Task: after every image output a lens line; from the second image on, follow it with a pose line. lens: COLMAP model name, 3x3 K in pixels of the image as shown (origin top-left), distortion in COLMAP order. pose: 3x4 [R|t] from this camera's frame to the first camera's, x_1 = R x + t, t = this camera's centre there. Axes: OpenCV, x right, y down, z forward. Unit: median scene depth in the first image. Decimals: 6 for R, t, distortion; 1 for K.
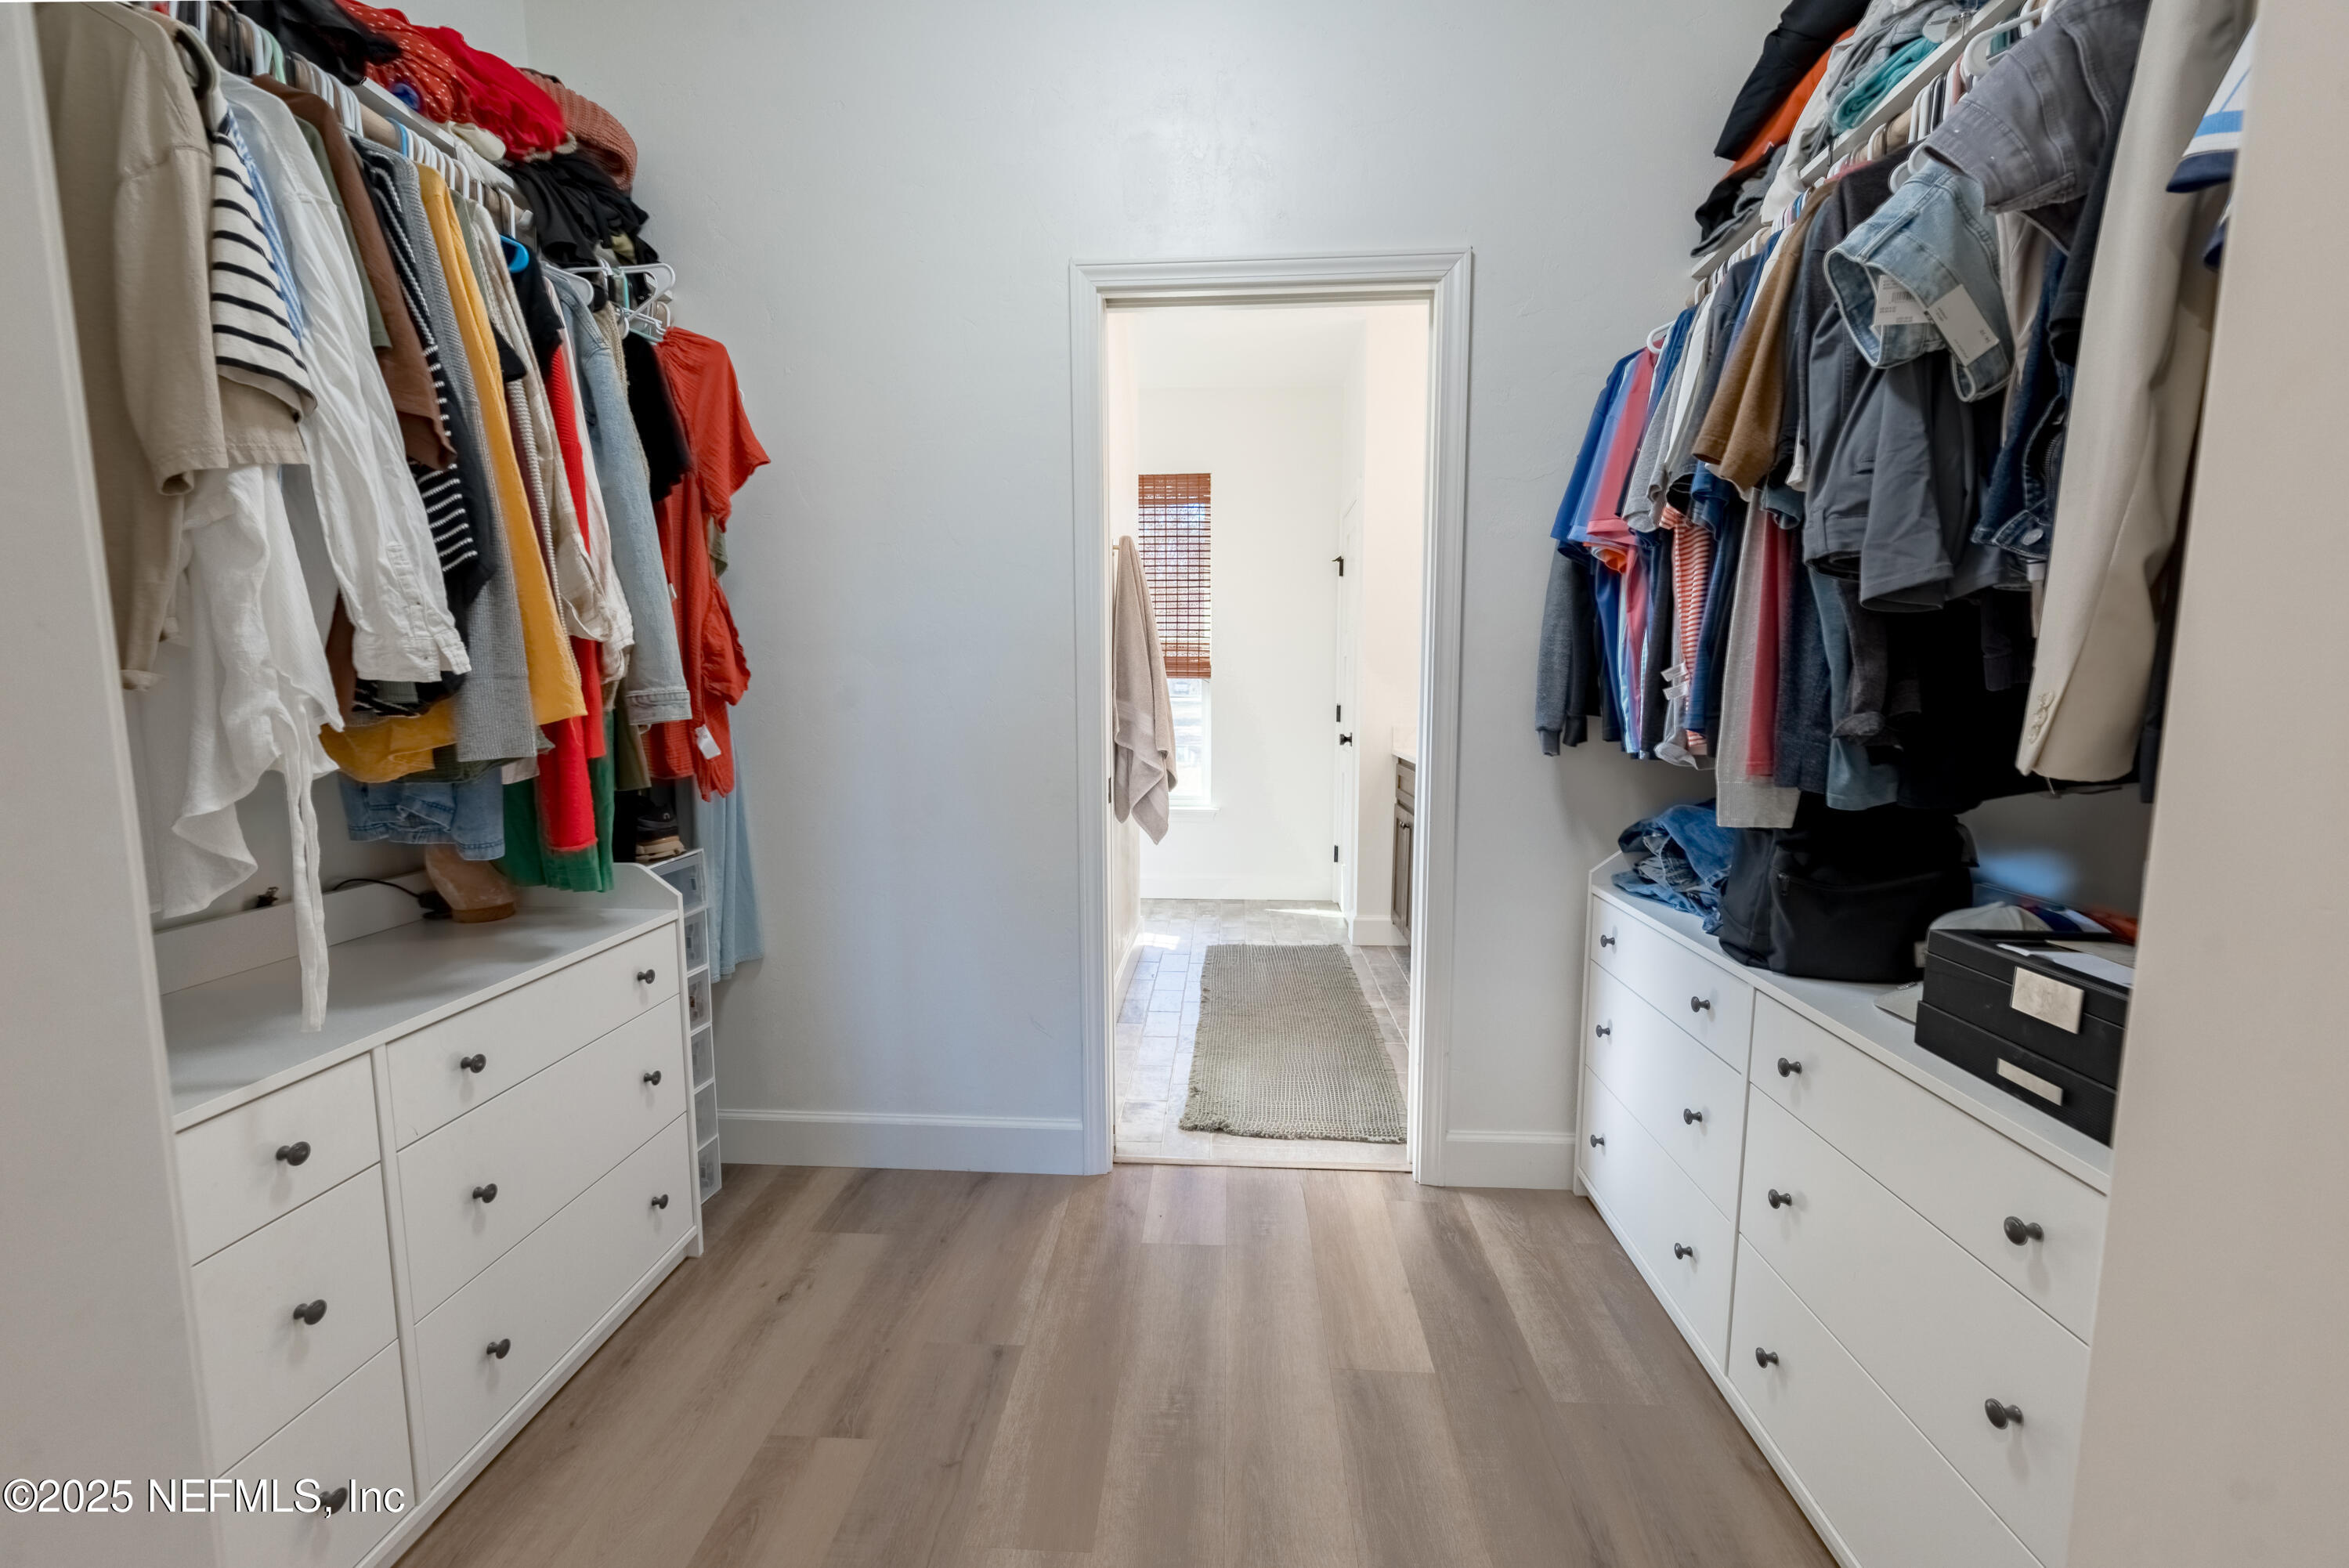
lens RADIAL K [[956.0, 0, 1172.7], [0, 956.0, 790.8], [0, 0, 1]] dist [0.000941, 0.000031]
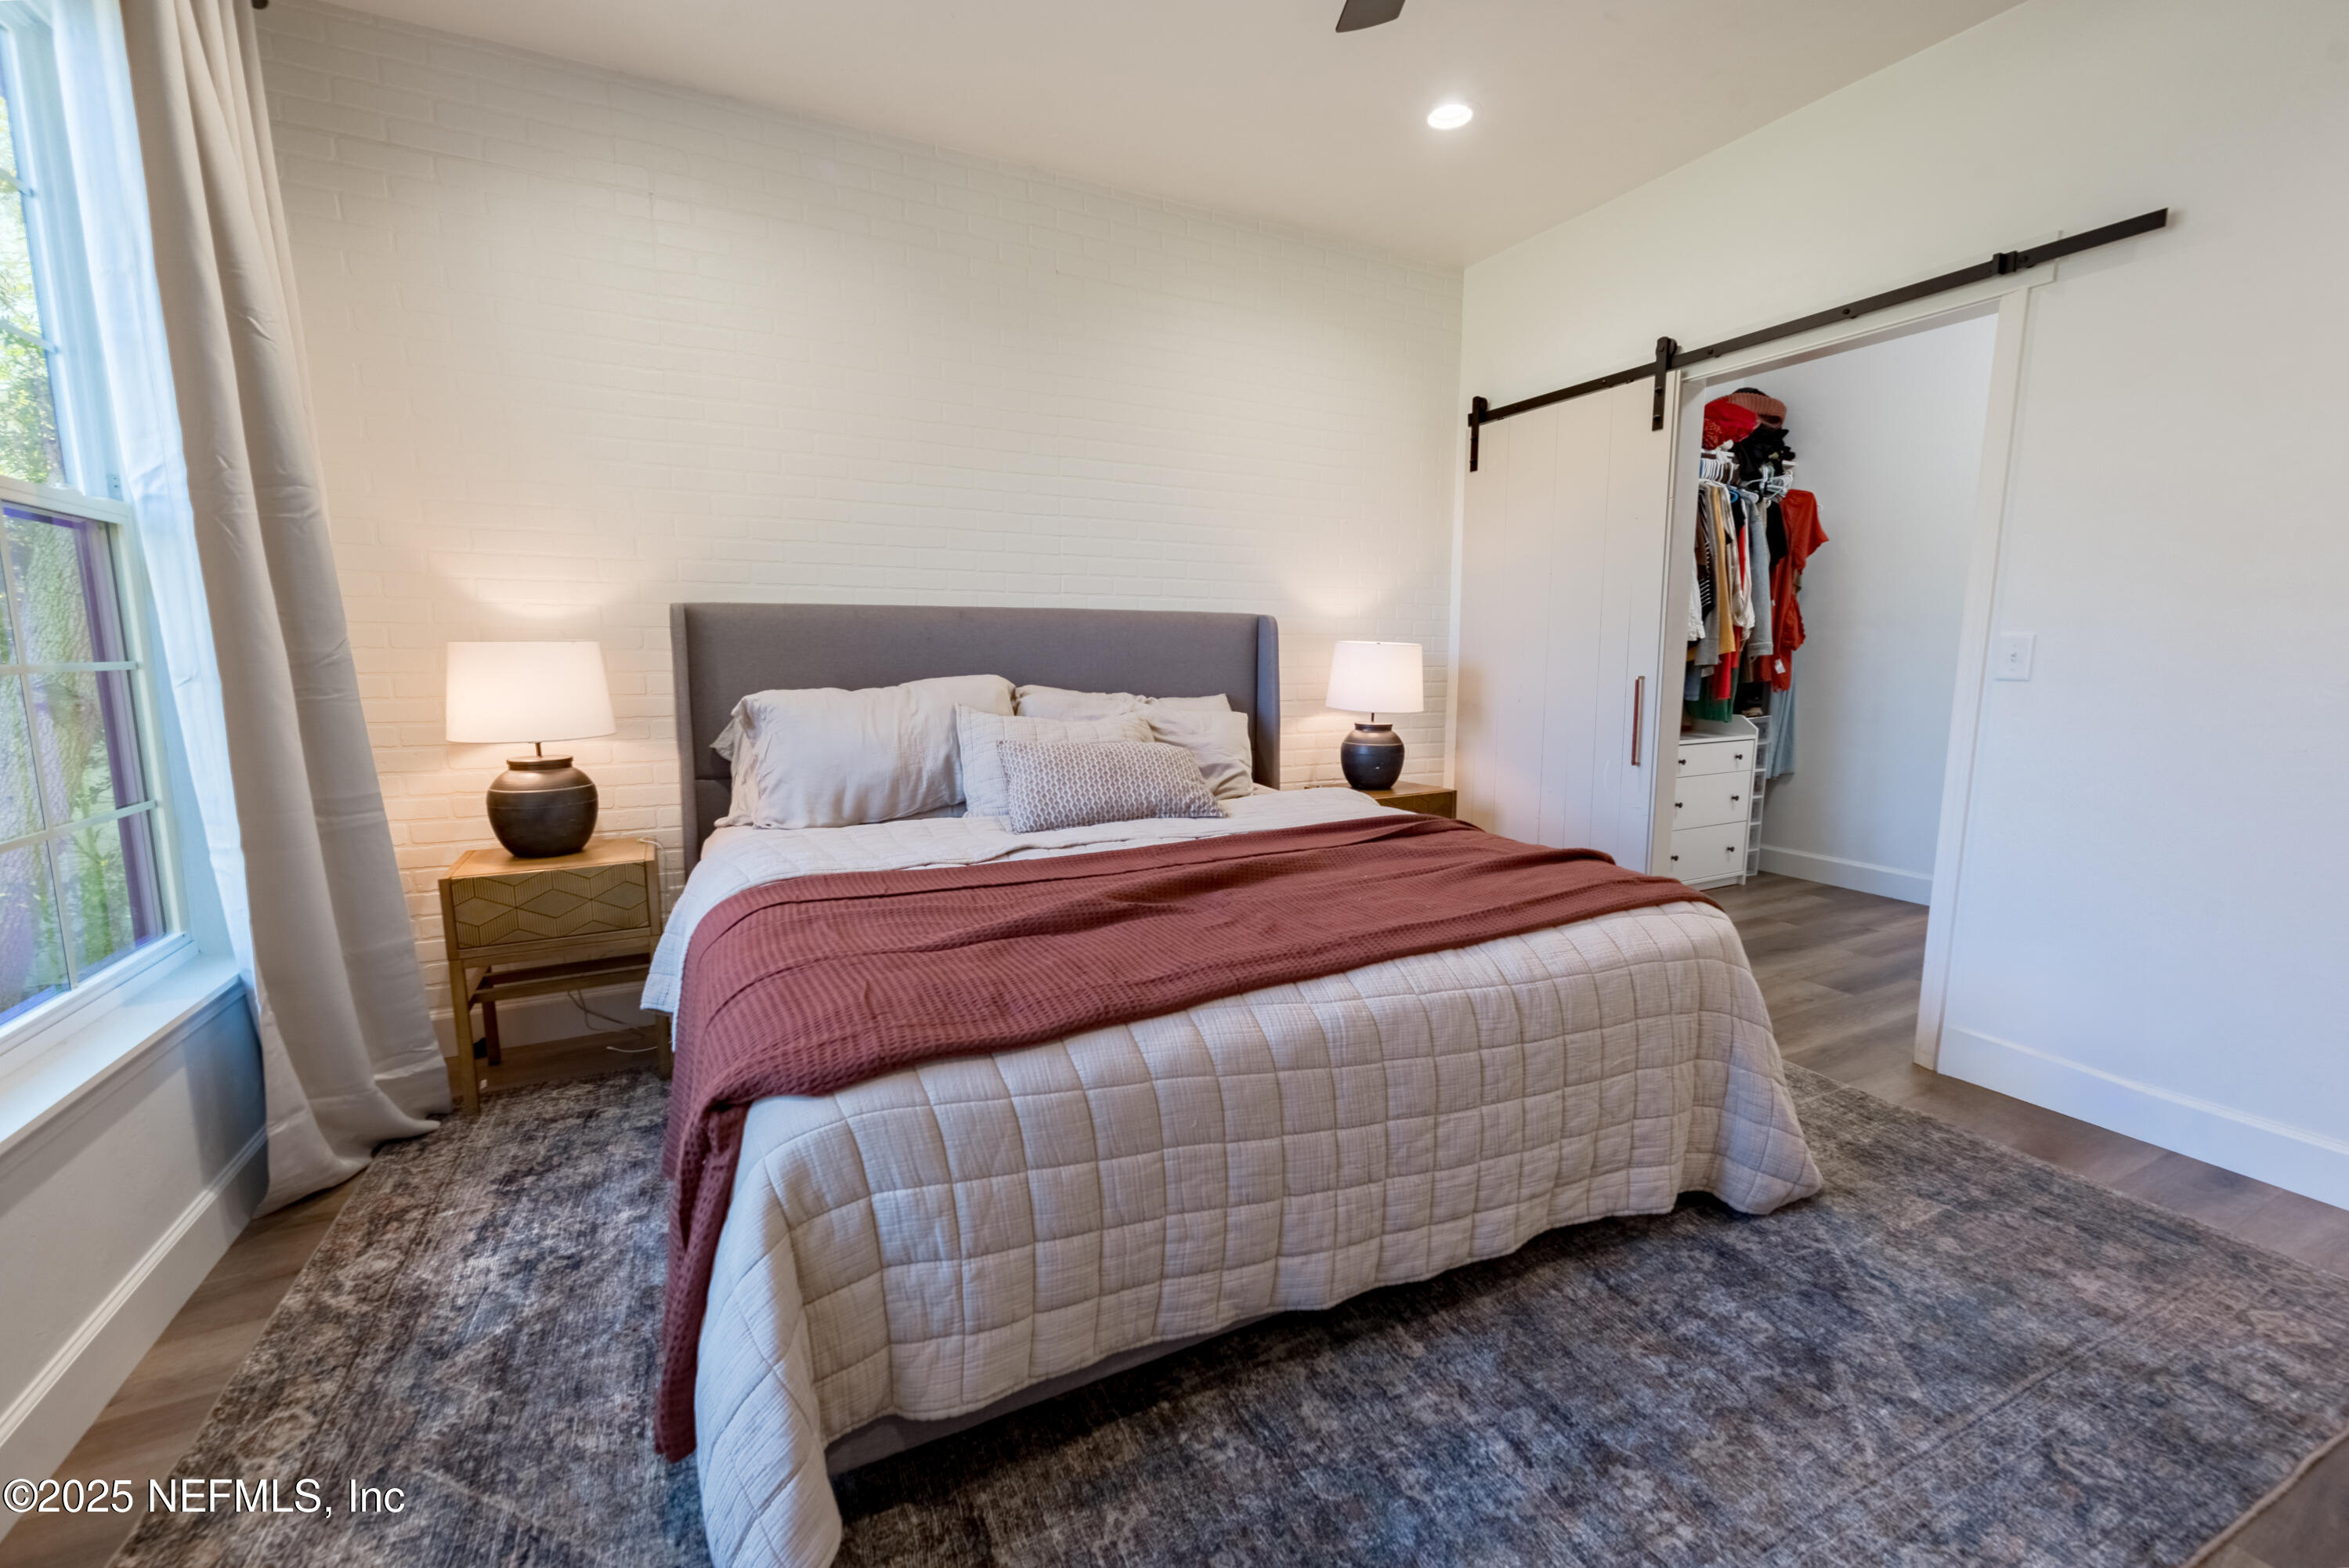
lens RADIAL K [[956.0, 0, 1172.7], [0, 956.0, 790.8], [0, 0, 1]] dist [0.000941, 0.000031]
pose [[0.505765, 0.128828, -0.852998, 0.828188], [-0.092800, 0.991174, 0.094673, 0.173677], [0.857666, 0.031276, 0.513256, -1.521022]]
